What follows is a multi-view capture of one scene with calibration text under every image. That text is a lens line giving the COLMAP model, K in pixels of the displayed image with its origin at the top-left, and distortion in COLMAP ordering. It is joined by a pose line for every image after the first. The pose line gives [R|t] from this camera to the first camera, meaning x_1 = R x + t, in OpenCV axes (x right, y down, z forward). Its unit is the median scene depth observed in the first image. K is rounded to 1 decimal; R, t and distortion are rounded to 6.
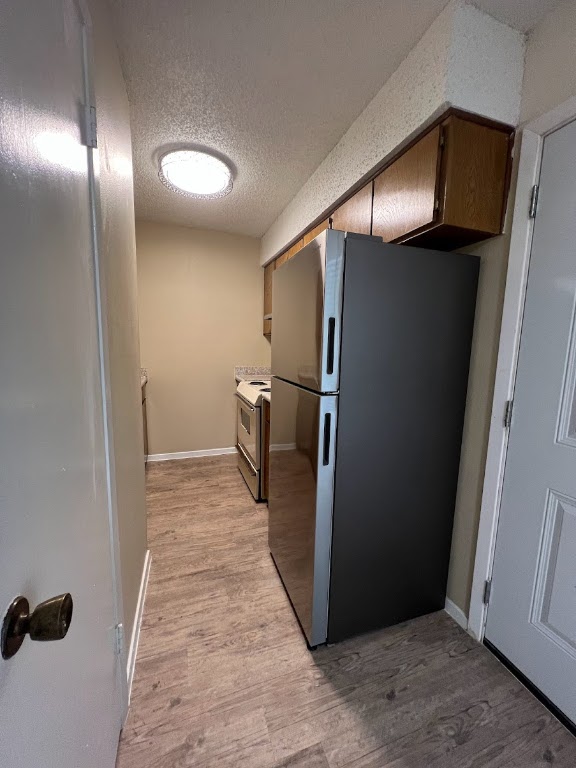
lens RADIAL K [[306.6, 0, 286.4], [0, 306.6, 384.5], [0, 0, 1]] dist [-0.000599, 0.000318]
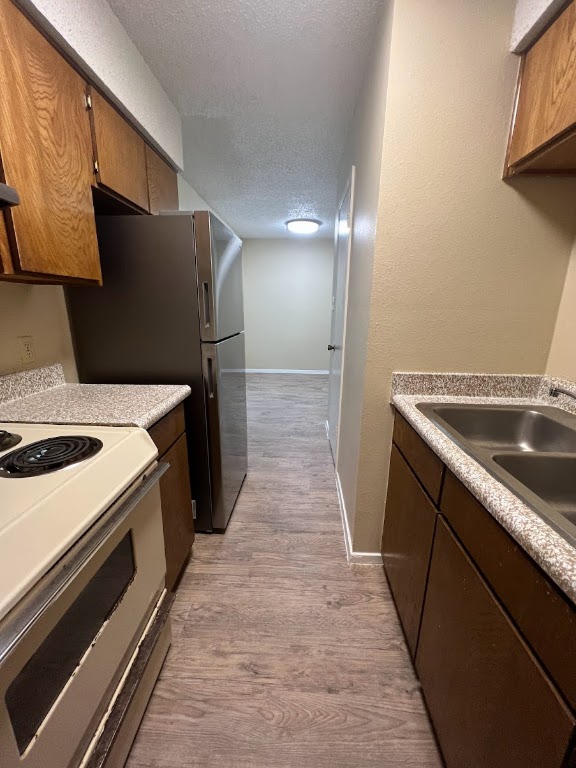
lens RADIAL K [[306.6, 0, 286.4], [0, 306.6, 384.5], [0, 0, 1]] dist [-0.000599, 0.000318]
pose [[-0.924442, -0.126266, 0.359810, -0.533266], [0.019572, 0.926631, 0.375462, -0.229324], [-0.380819, 0.354136, -0.854146, 1.648361]]
